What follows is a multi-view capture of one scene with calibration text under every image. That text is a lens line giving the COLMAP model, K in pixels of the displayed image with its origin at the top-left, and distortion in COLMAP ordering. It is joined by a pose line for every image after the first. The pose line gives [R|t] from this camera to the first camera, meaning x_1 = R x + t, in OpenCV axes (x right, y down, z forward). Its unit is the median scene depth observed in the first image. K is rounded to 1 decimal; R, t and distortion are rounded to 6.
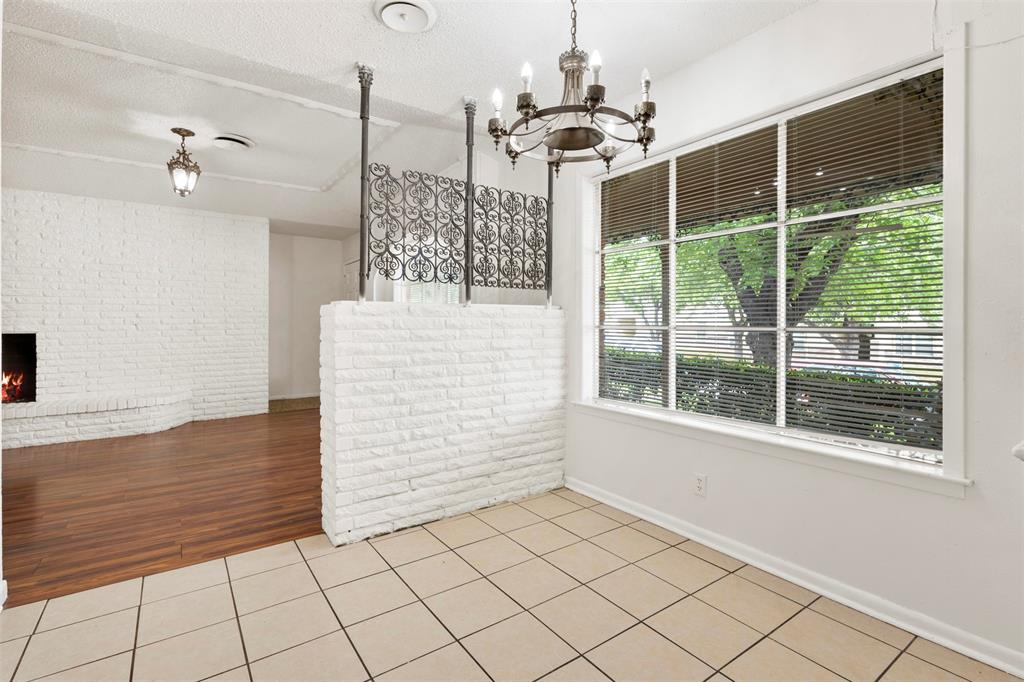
lens RADIAL K [[482.6, 0, 517.5], [0, 482.6, 323.3], [0, 0, 1]] dist [0.008311, -0.001116]
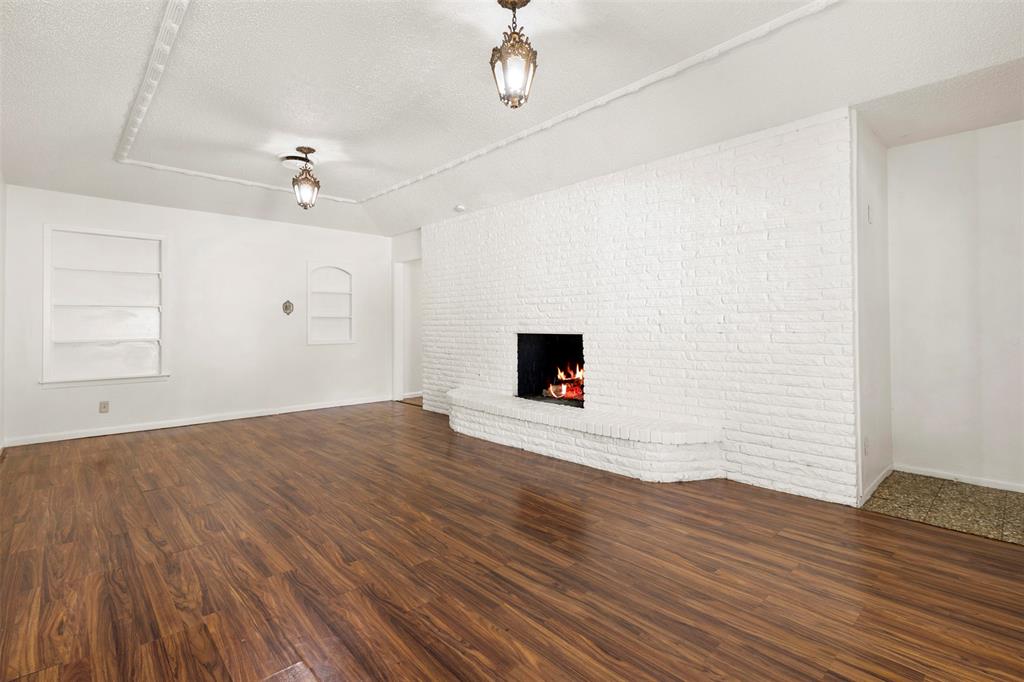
lens RADIAL K [[482.6, 0, 517.5], [0, 482.6, 323.3], [0, 0, 1]] dist [0.008311, -0.001116]
pose [[0.123920, -0.001135, -0.992292, -0.150242], [0.009077, 0.999959, -0.000011, -0.002543], [0.992251, -0.009006, 0.123925, 1.230144]]
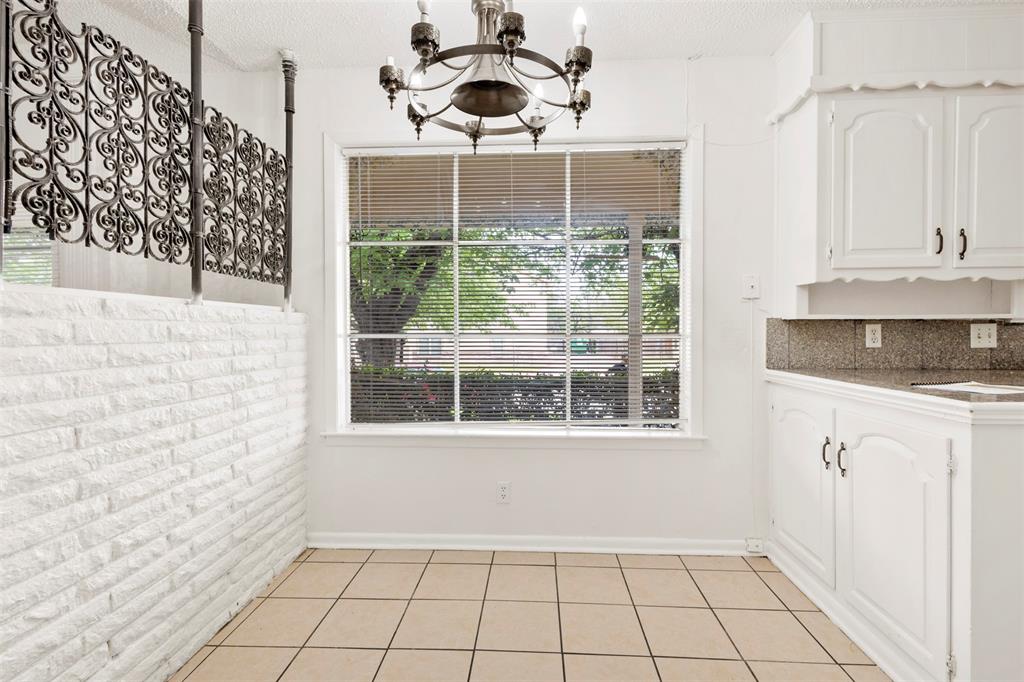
lens RADIAL K [[477.0, 0, 521.6], [0, 477.0, 335.8], [0, 0, 1]] dist [0.010245, -0.000656]
pose [[0.618161, -0.011556, 0.785966, -0.316637], [0.003824, 0.999924, 0.011695, -0.000488], [-0.786042, -0.004224, 0.618159, 0.311588]]
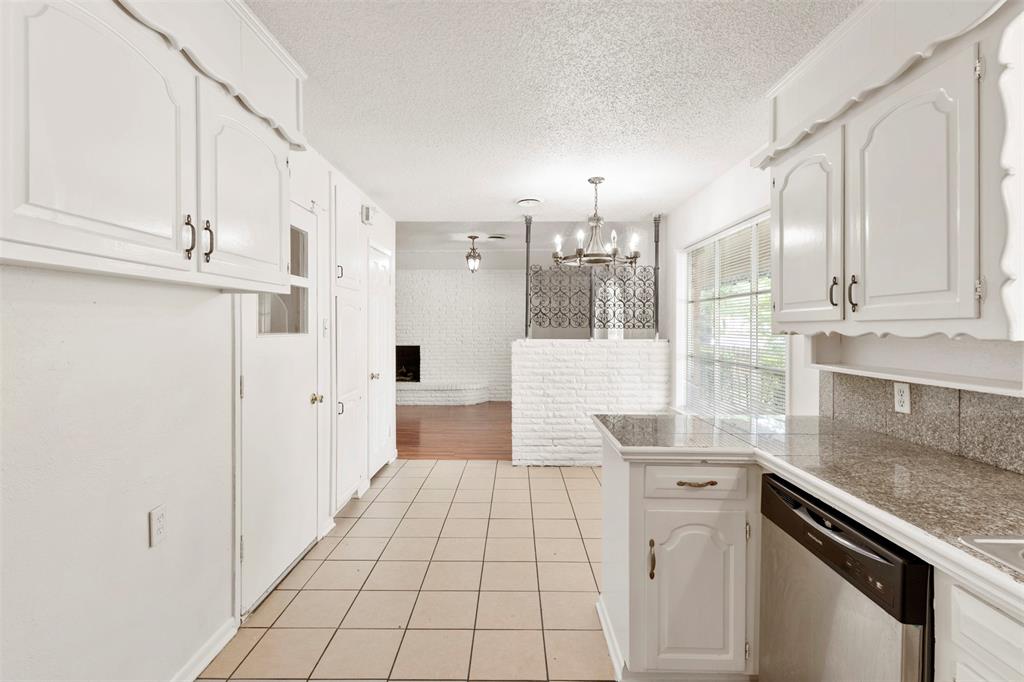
lens RADIAL K [[482.6, 0, 517.5], [0, 482.6, 323.3], [0, 0, 1]] dist [0.008311, -0.001116]
pose [[0.813492, -0.003502, -0.581566, 0.637232], [-0.001481, 0.999966, -0.008094, -0.081107], [0.581574, 0.007446, 0.813459, -0.471943]]
